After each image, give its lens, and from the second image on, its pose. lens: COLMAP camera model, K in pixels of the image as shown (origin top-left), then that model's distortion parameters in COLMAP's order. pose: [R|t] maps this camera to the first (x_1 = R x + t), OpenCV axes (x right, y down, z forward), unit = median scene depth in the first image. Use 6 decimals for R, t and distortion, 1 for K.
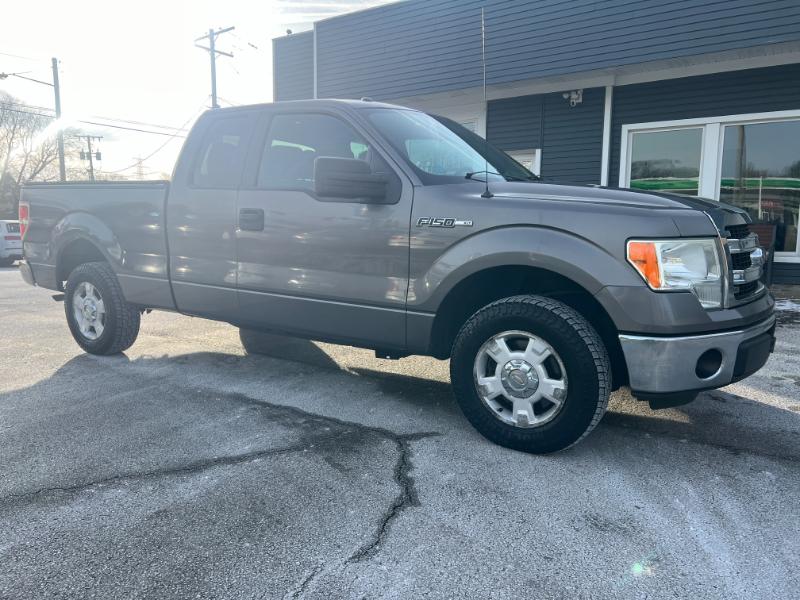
lens RADIAL K [[603.3, 0, 400.5], [0, 603.3, 309.8], [0, 0, 1]] dist [0.053064, -0.059838]
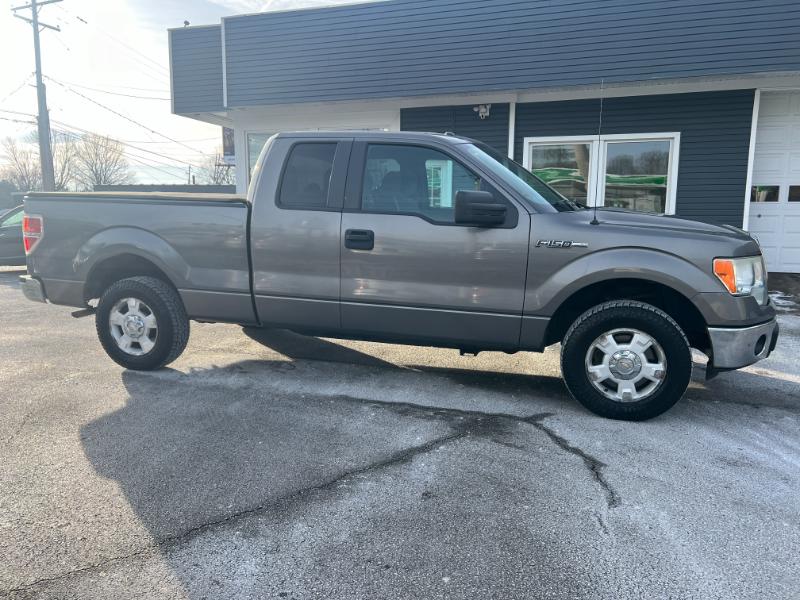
lens RADIAL K [[604.1, 0, 402.7], [0, 604.1, 310.5], [0, 0, 1]] dist [0.050172, -0.059725]
pose [[0.959499, -0.044236, 0.278217, -0.578228], [0.039040, 0.998945, 0.024192, -0.049331], [-0.278994, -0.012350, 0.960213, -0.110850]]
